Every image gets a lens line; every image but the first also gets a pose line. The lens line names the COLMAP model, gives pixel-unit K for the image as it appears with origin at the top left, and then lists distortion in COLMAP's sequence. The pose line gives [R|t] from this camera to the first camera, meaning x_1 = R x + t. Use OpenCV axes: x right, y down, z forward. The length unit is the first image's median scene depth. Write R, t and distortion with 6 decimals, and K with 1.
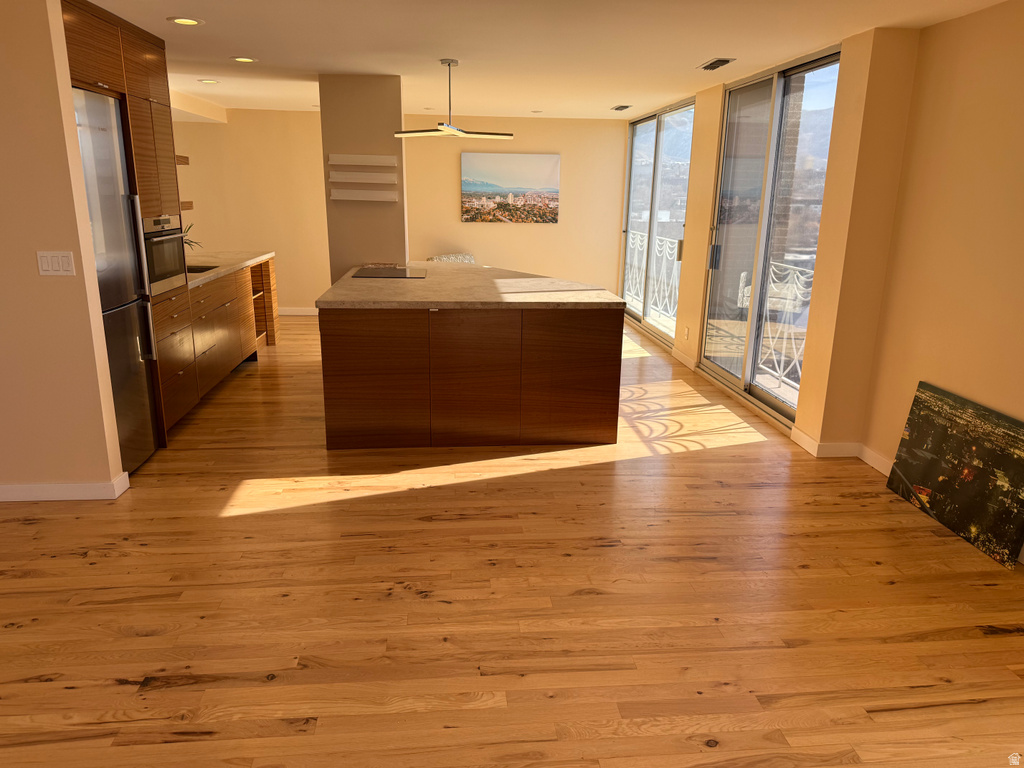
lens RADIAL K [[714.8, 0, 512.0], [0, 714.8, 384.0], [0, 0, 1]] dist [0.092783, -0.124529]
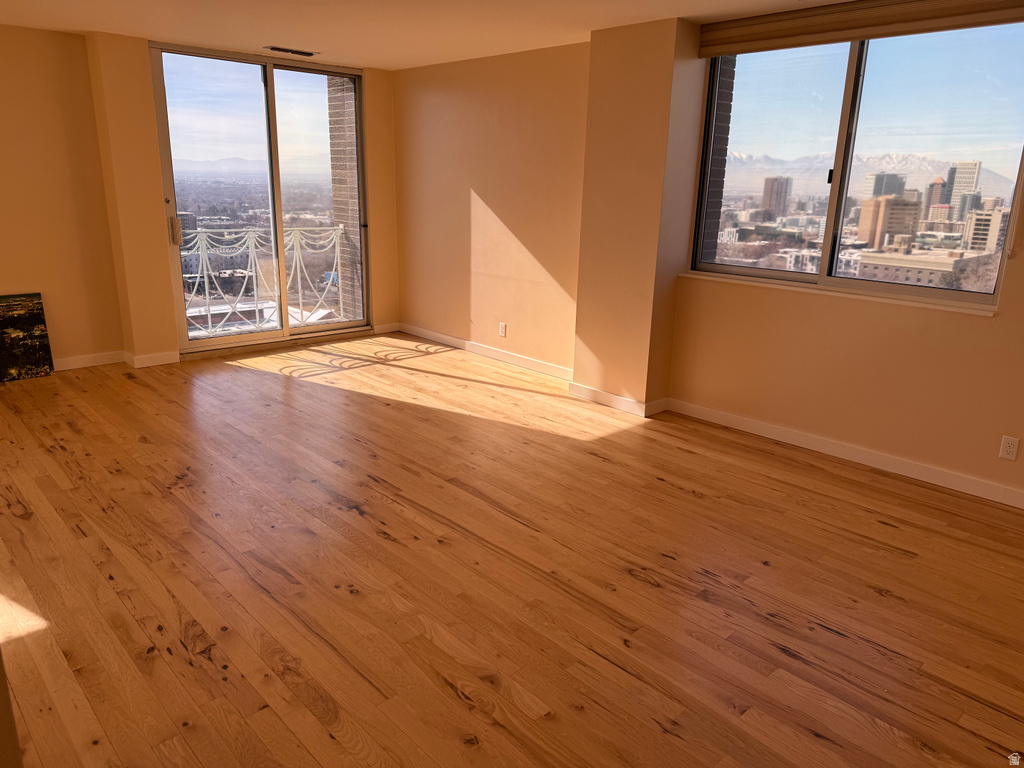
lens RADIAL K [[714.8, 0, 512.0], [0, 714.8, 384.0], [0, 0, 1]] dist [0.092783, -0.124529]
pose [[-0.611269, -0.245481, 0.752389, -1.201921], [0.170537, 0.887490, 0.428110, -0.260937], [-0.772831, 0.390000, -0.500632, 0.963014]]
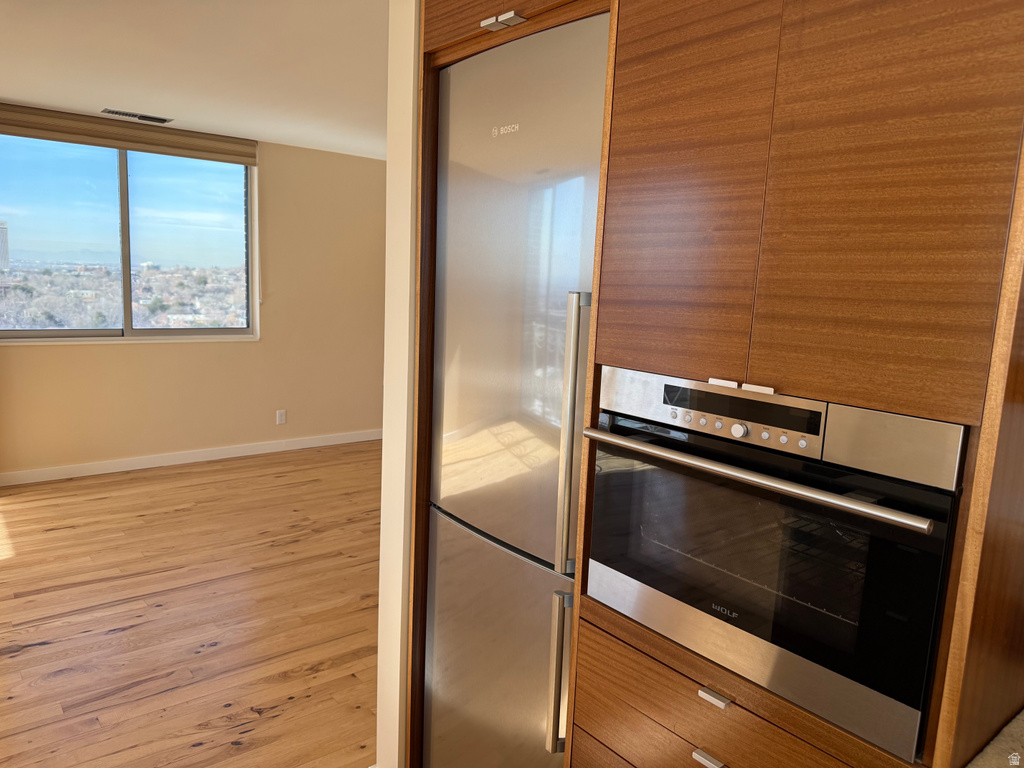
lens RADIAL K [[730.8, 0, 518.8], [0, 730.8, 390.7], [0, 0, 1]] dist [0.001960, -0.003555]
pose [[-0.829466, 0.036856, -0.557341, -0.368406], [-0.197684, 0.913868, 0.354636, -0.399181], [0.522406, 0.404336, -0.750736, 1.510004]]
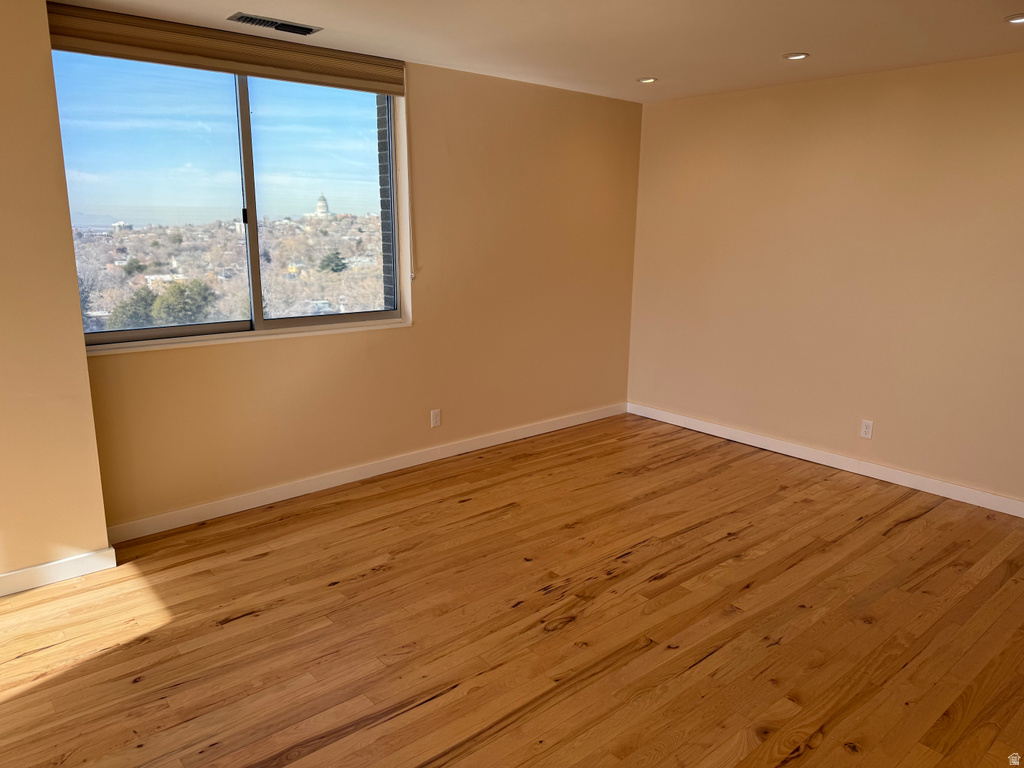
lens RADIAL K [[714.8, 0, 512.0], [0, 714.8, 384.0], [0, 0, 1]] dist [0.092783, -0.124529]
pose [[-0.818048, 0.107577, -0.565000, -0.215390], [-0.165695, 0.896623, 0.410625, -0.258220], [0.550766, 0.429529, -0.715655, 0.960646]]
